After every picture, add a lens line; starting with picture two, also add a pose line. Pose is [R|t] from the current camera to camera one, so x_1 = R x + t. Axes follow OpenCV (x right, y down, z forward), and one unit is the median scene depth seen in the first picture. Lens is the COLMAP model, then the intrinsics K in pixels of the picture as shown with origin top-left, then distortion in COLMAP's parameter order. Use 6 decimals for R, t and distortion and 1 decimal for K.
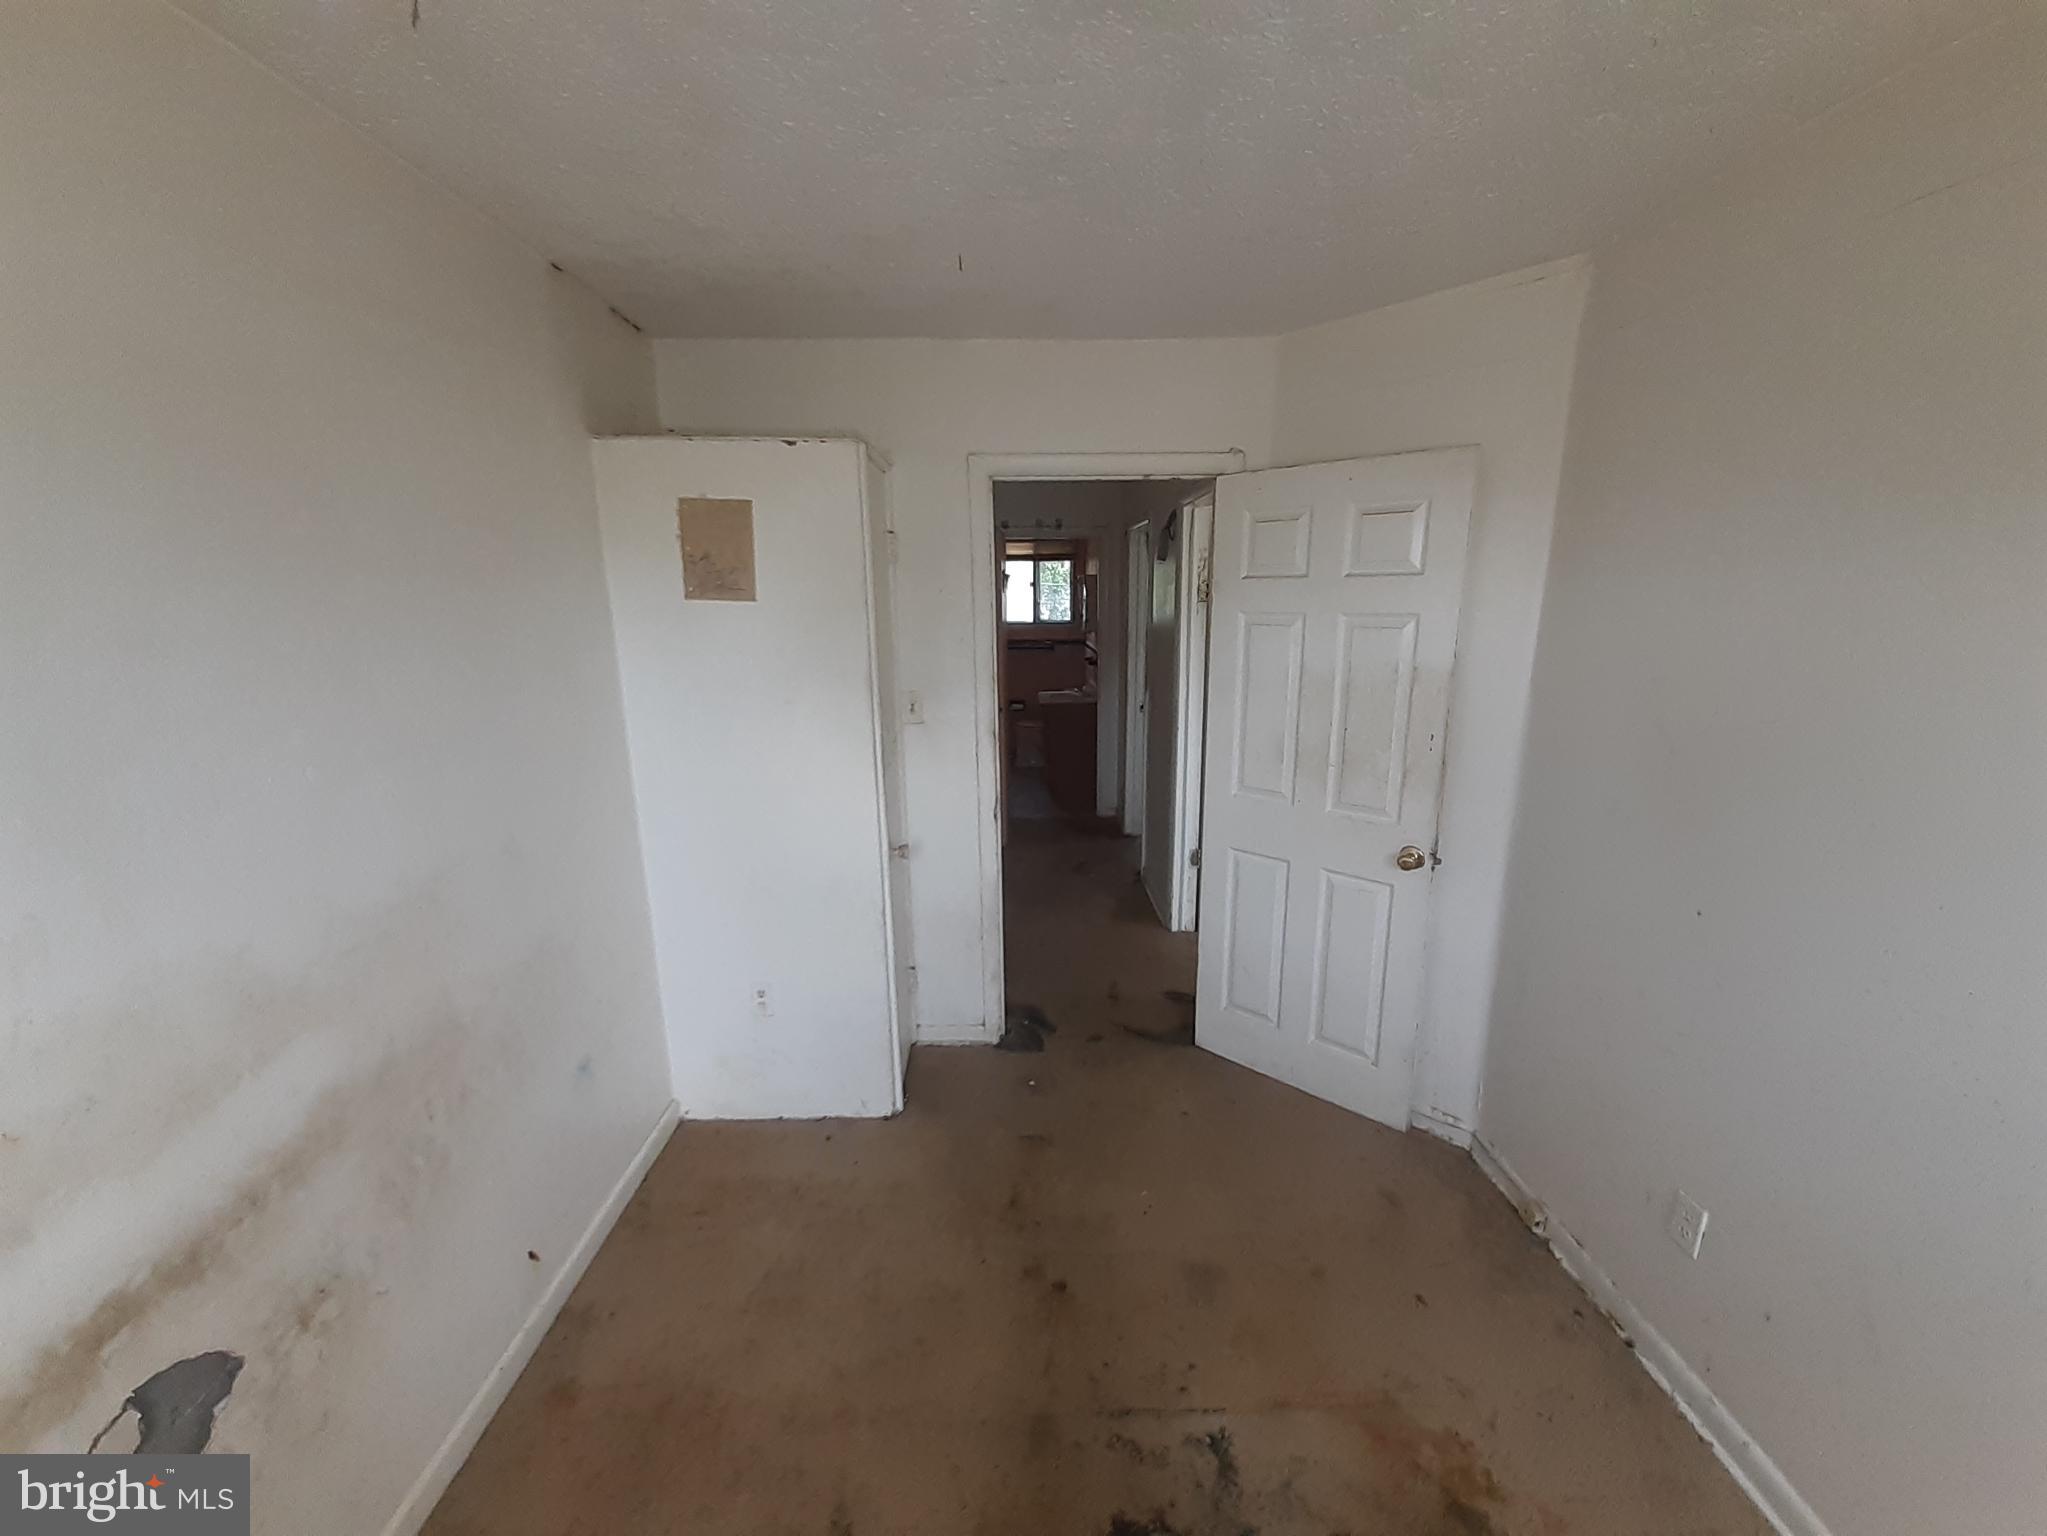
lens RADIAL K [[801.4, 0, 1025.5], [0, 801.4, 771.4], [0, 0, 1]] dist [-0.003429, -0.002484]
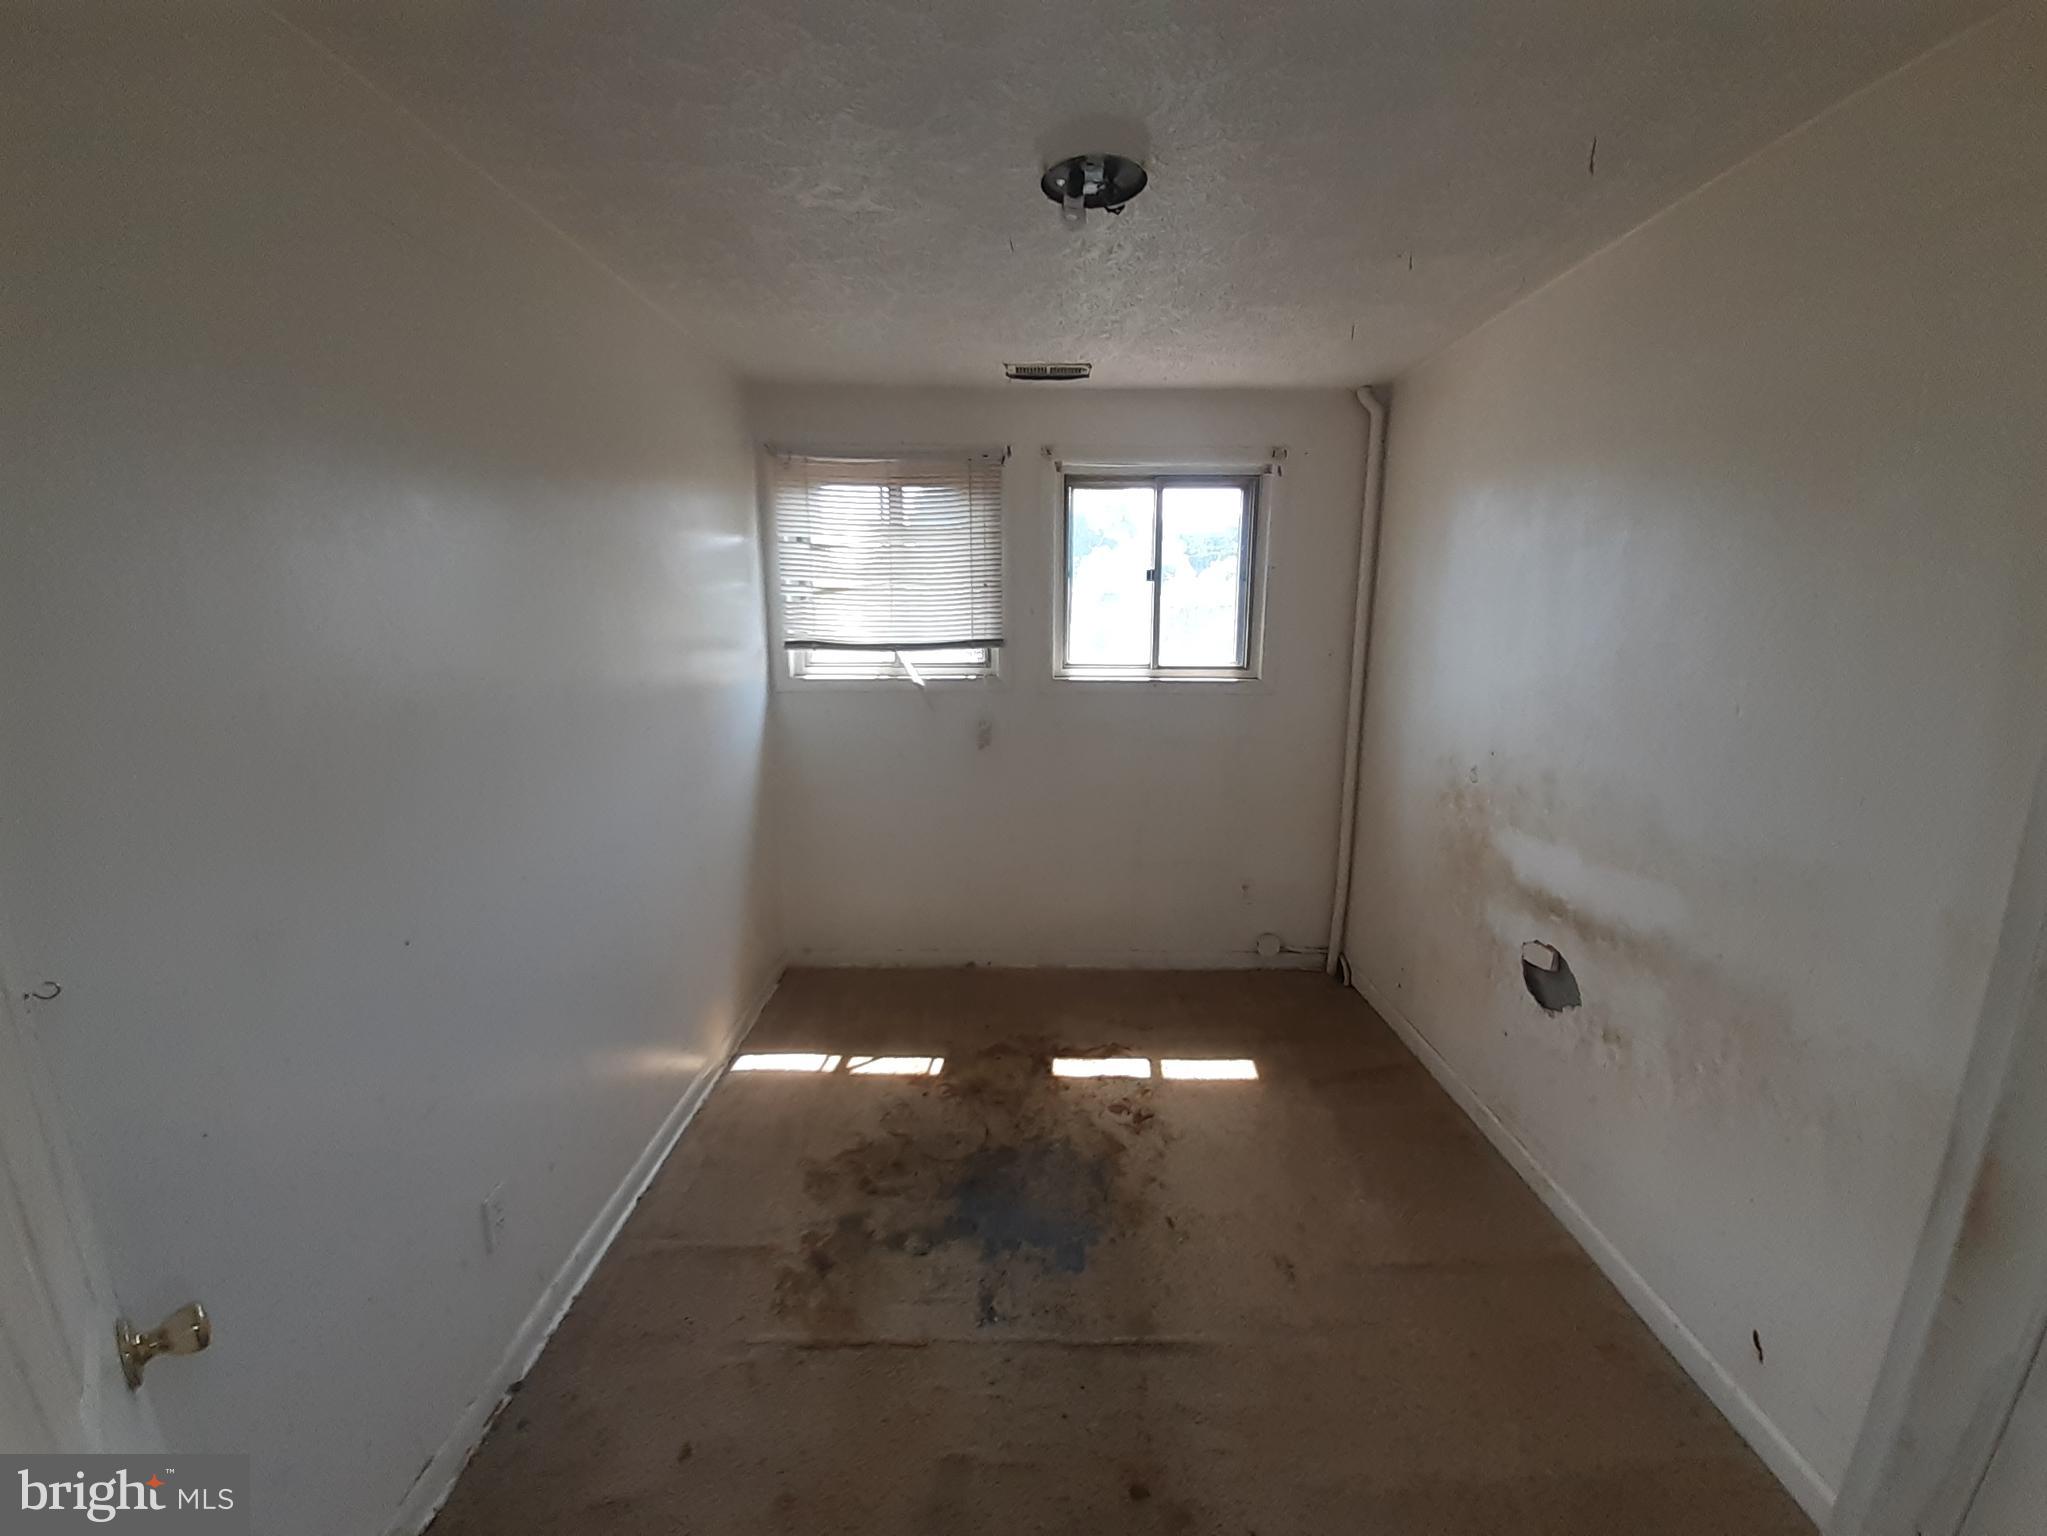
lens RADIAL K [[801.4, 0, 1023.5], [0, 801.4, 774.1], [0, 0, 1]] dist [-0.003429, -0.002484]
pose [[-0.999876, 0.004091, 0.015239, 0.169553], [0.010013, 0.910960, 0.412374, -0.341630], [-0.012195, 0.412475, -0.910887, 1.726911]]
